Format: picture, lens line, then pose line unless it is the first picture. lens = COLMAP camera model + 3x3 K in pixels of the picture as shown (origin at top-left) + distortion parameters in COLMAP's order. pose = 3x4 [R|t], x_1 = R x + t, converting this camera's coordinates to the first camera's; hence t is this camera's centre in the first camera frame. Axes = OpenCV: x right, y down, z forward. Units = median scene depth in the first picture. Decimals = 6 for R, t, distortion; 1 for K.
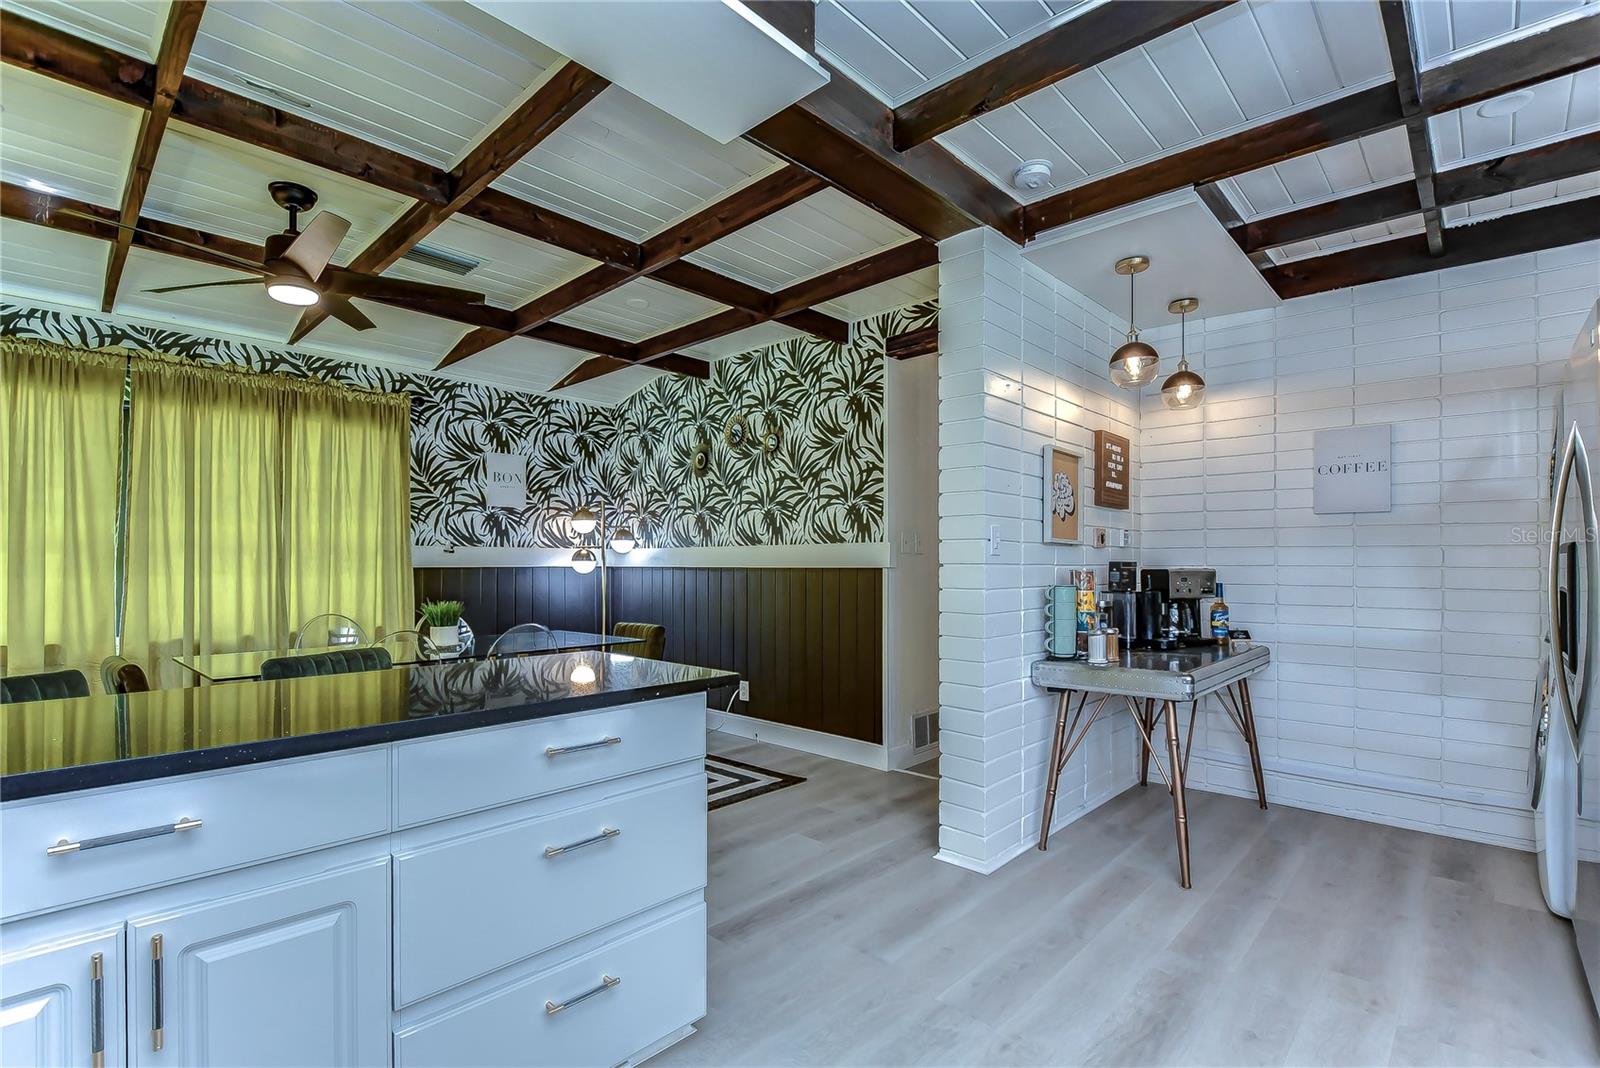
lens RADIAL K [[733.3, 0, 801.1], [0, 733.3, 559.0], [0, 0, 1]] dist [0.001194, -0.012286]
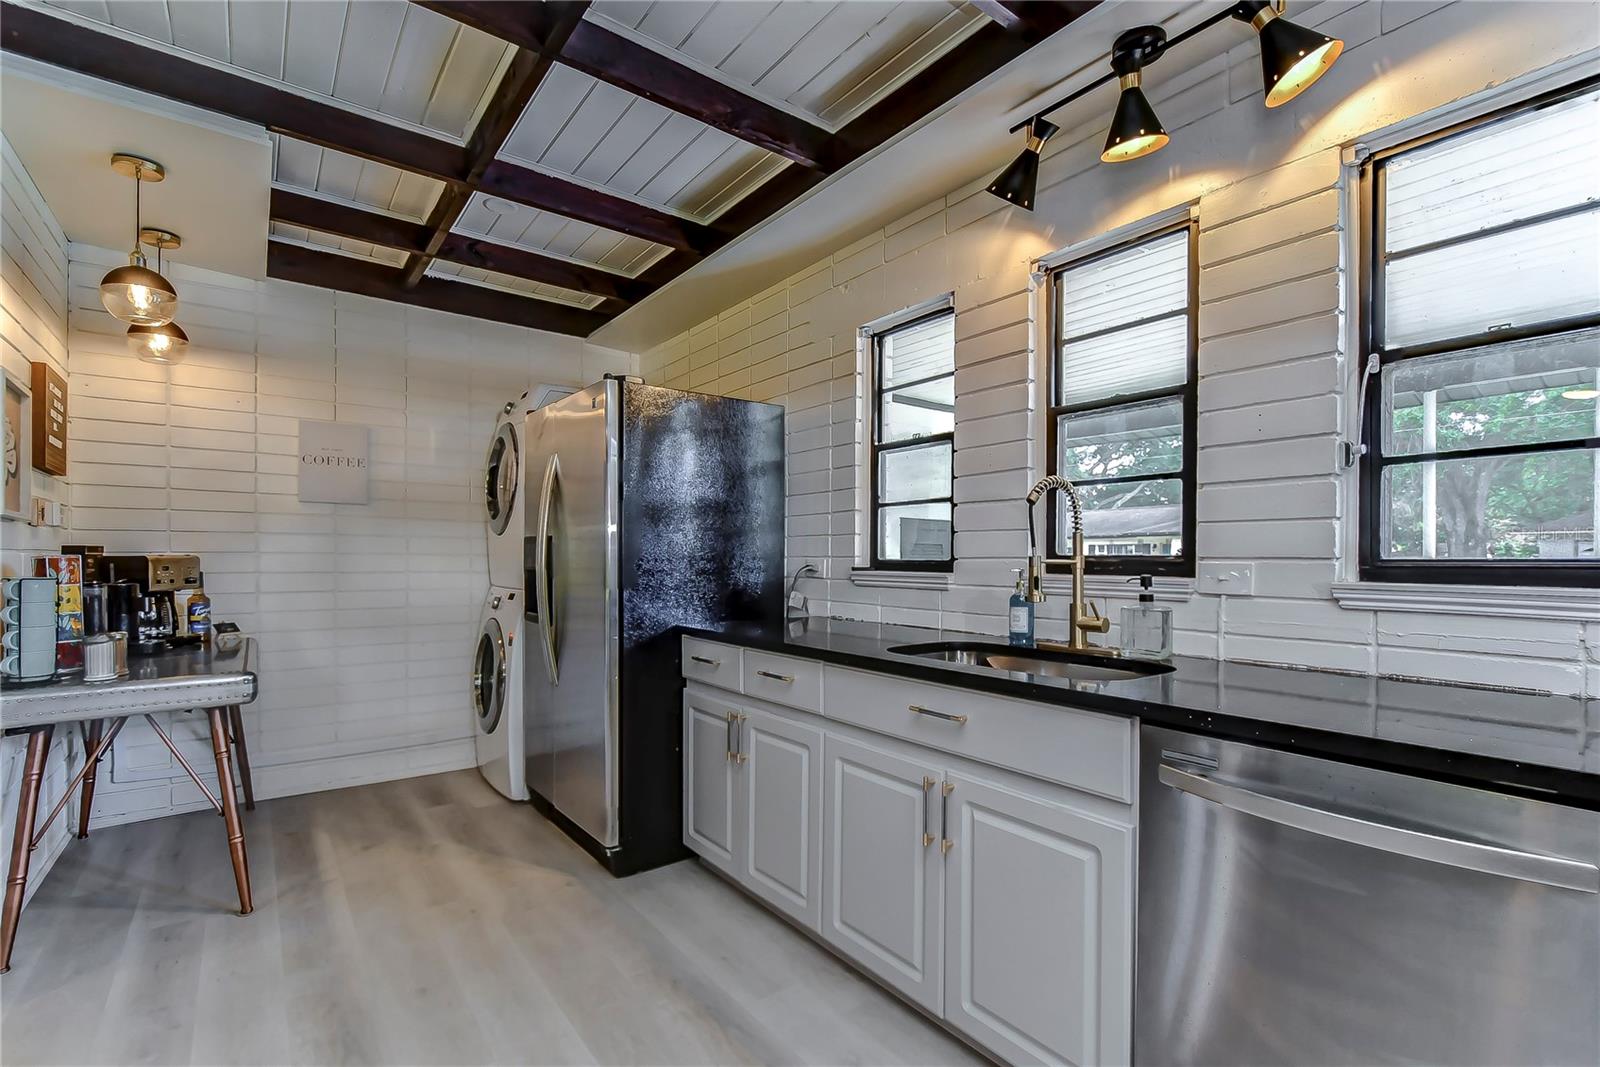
lens RADIAL K [[728.9, 0, 804.1], [0, 728.9, 558.5], [0, 0, 1]] dist [-0.002639, -0.000261]
pose [[0.163542, -0.002474, 0.986533, -0.173297], [-0.009328, 0.999948, 0.004054, 0.006664], [-0.986492, -0.009865, 0.163511, 0.143641]]
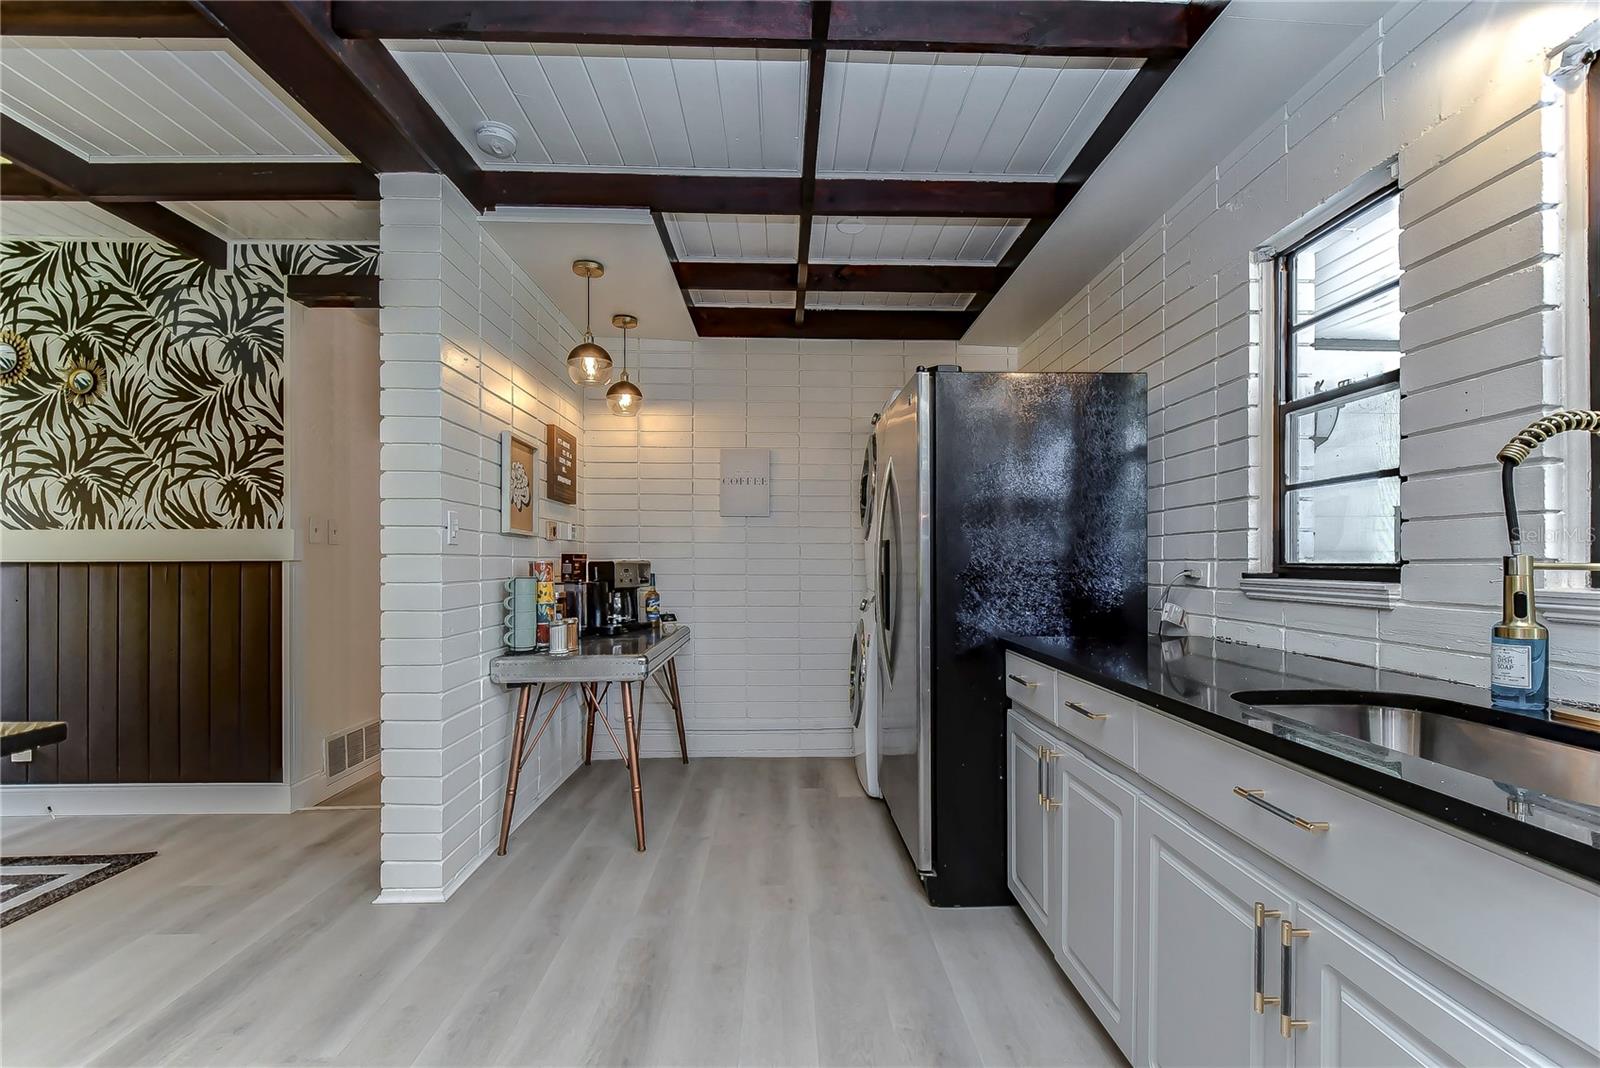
lens RADIAL K [[695.8, 0, 801.2], [0, 695.8, 559.5], [0, 0, 1]] dist [0.006677, -0.007161]
pose [[0.707918, 0.000045, 0.706295, -0.029901], [-0.003371, 0.999989, 0.003315, 0.007017], [-0.706287, -0.004727, 0.707910, 0.071823]]
